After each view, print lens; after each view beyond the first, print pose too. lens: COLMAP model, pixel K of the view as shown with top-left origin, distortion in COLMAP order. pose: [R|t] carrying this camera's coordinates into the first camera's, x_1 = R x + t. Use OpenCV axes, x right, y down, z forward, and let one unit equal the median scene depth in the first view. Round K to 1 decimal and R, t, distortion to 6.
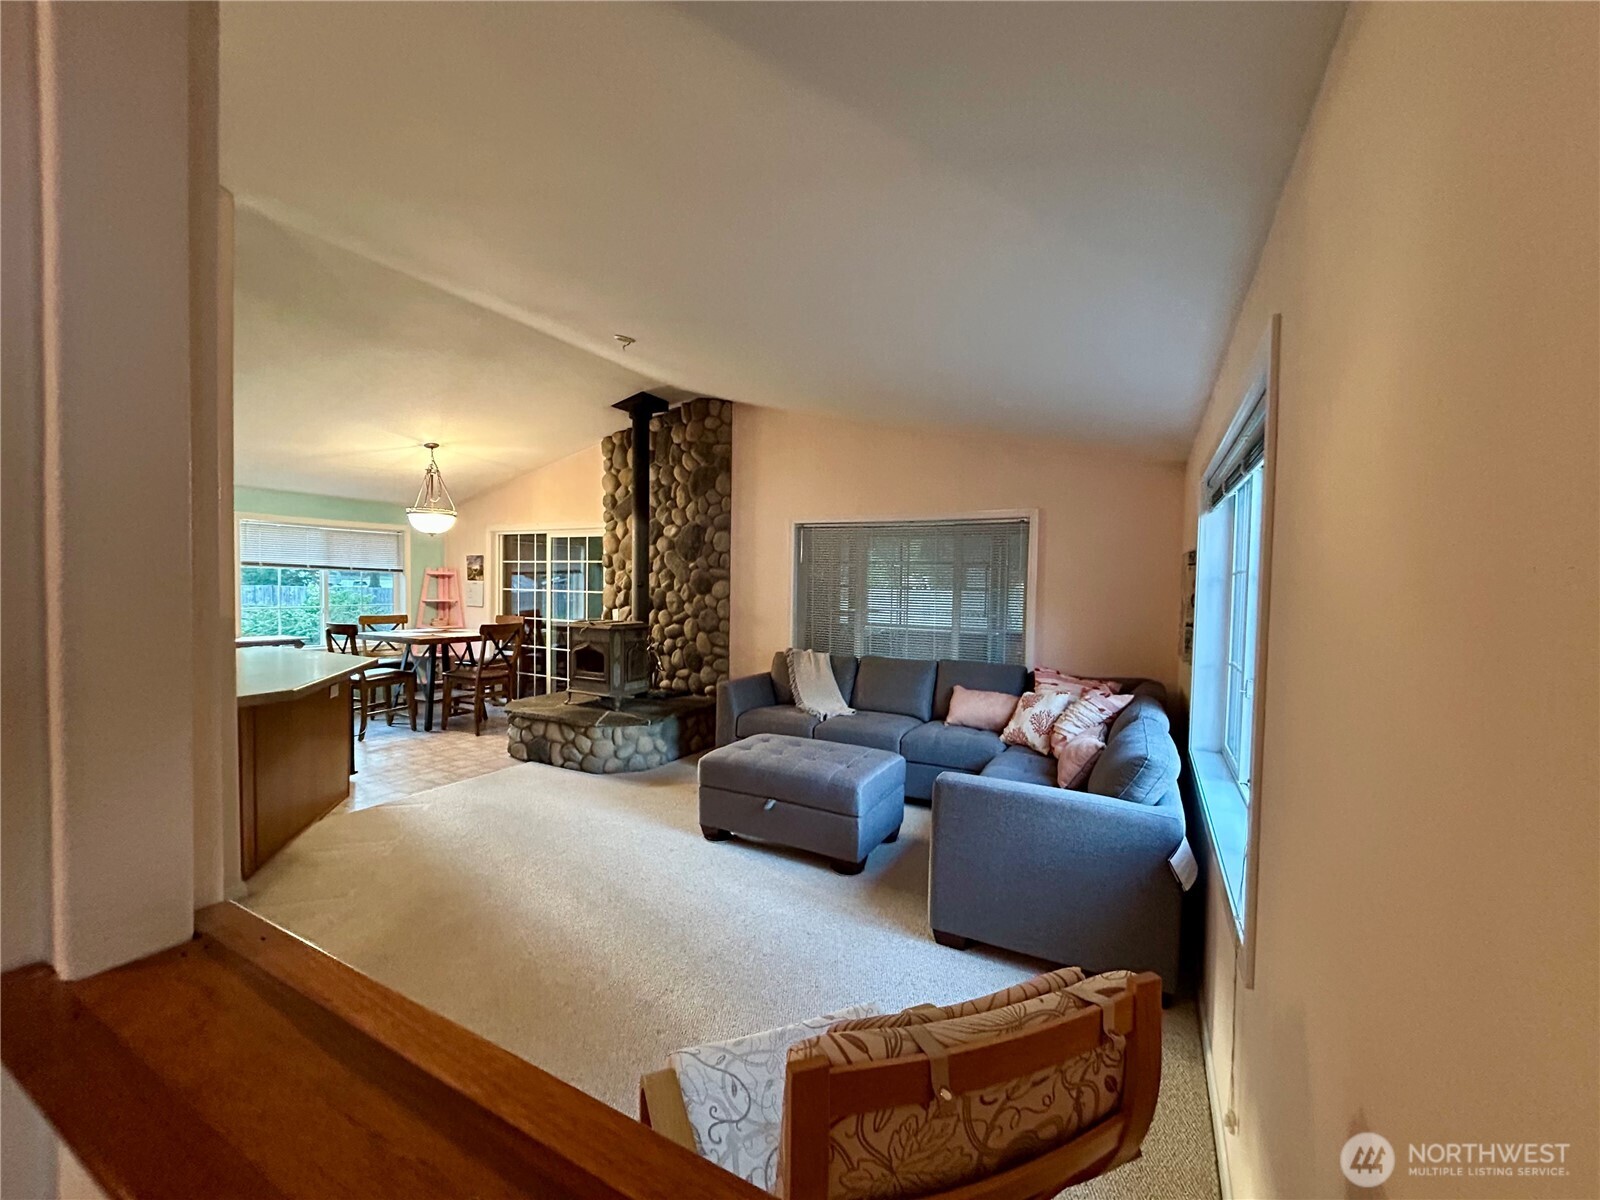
lens RADIAL K [[647.4, 0, 800.0], [0, 647.4, 600.0], [0, 0, 1]] dist [-0.000797, -0.000070]
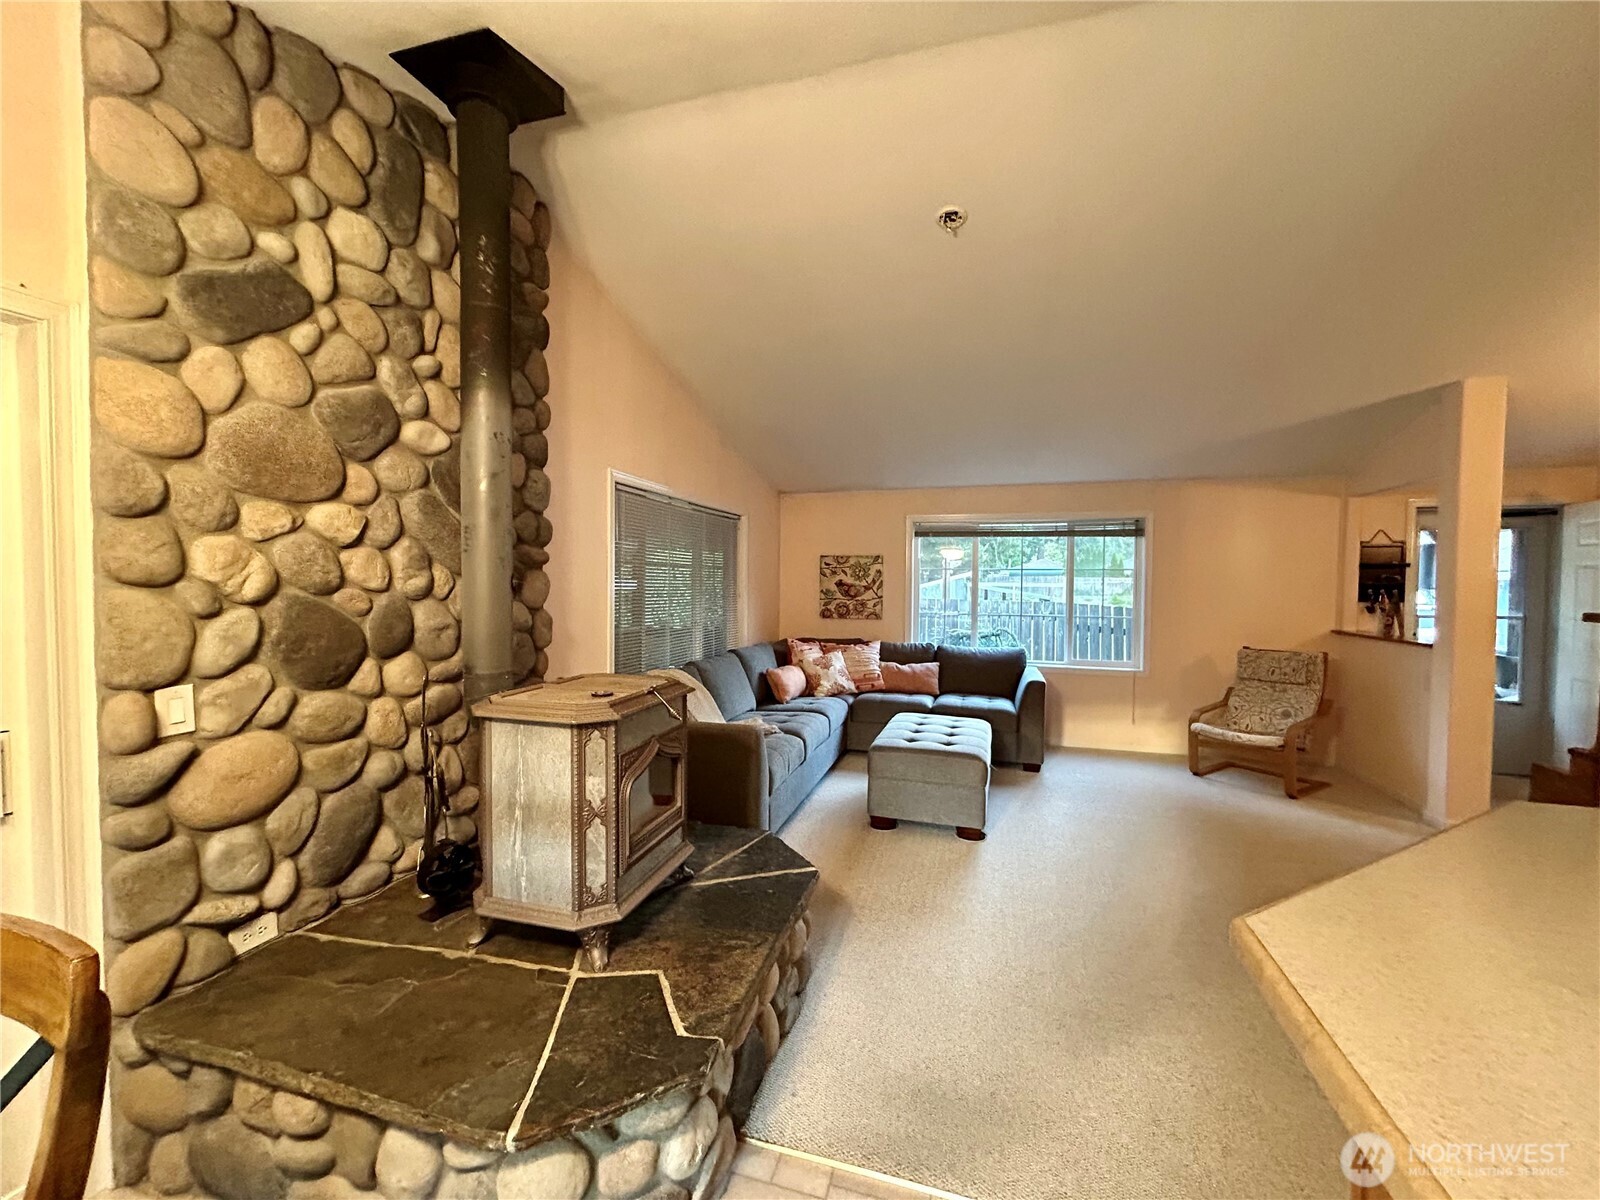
lens RADIAL K [[647.4, 0, 800.0], [0, 647.4, 600.0], [0, 0, 1]] dist [-0.000797, -0.000070]
pose [[-0.199342, -0.052916, 0.978500, -0.612186], [0.016330, 0.998223, 0.057309, -0.031592], [-0.979794, 0.027403, -0.198123, 0.865029]]
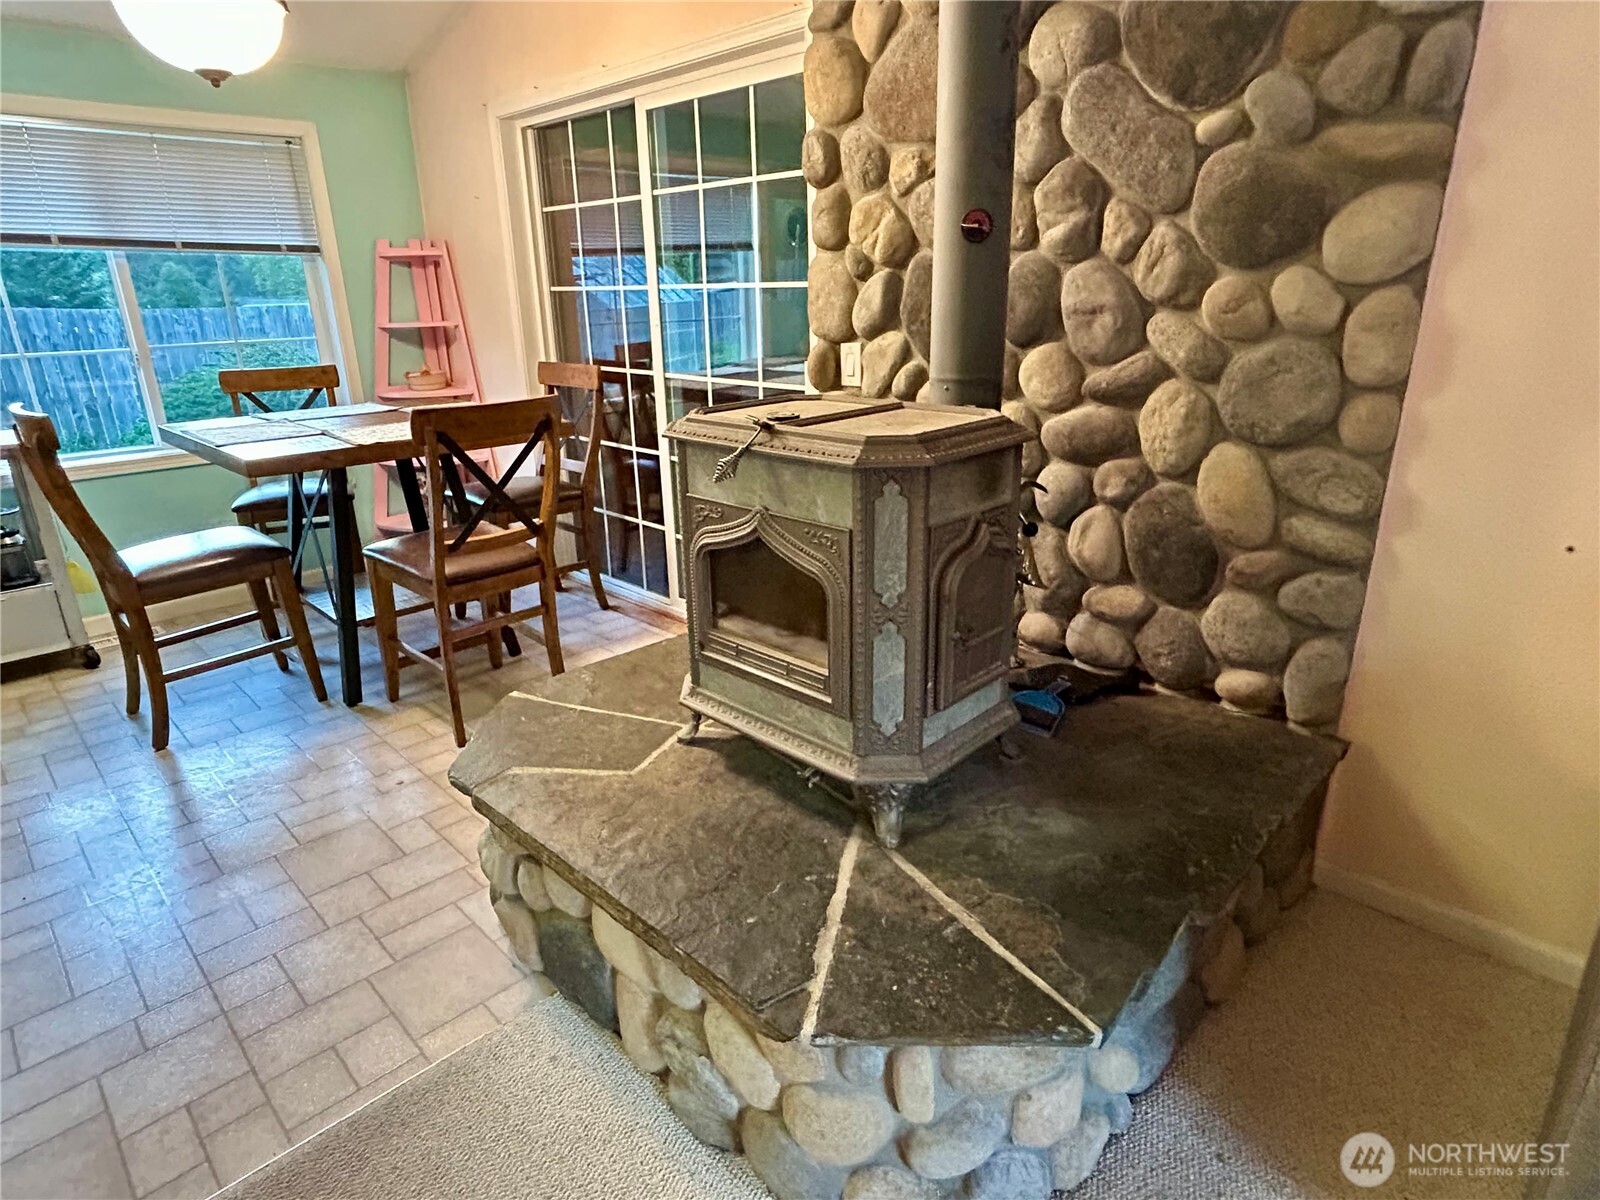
lens RADIAL K [[905.5, 0, 783.3], [0, 905.5, 604.4], [0, 0, 1]] dist [0.003994, 0.001122]
pose [[0.951739, 0.066552, -0.299605, -0.197891], [0.029219, 0.952123, 0.304316, 0.001566], [0.305514, -0.298383, 0.904228, 0.631973]]
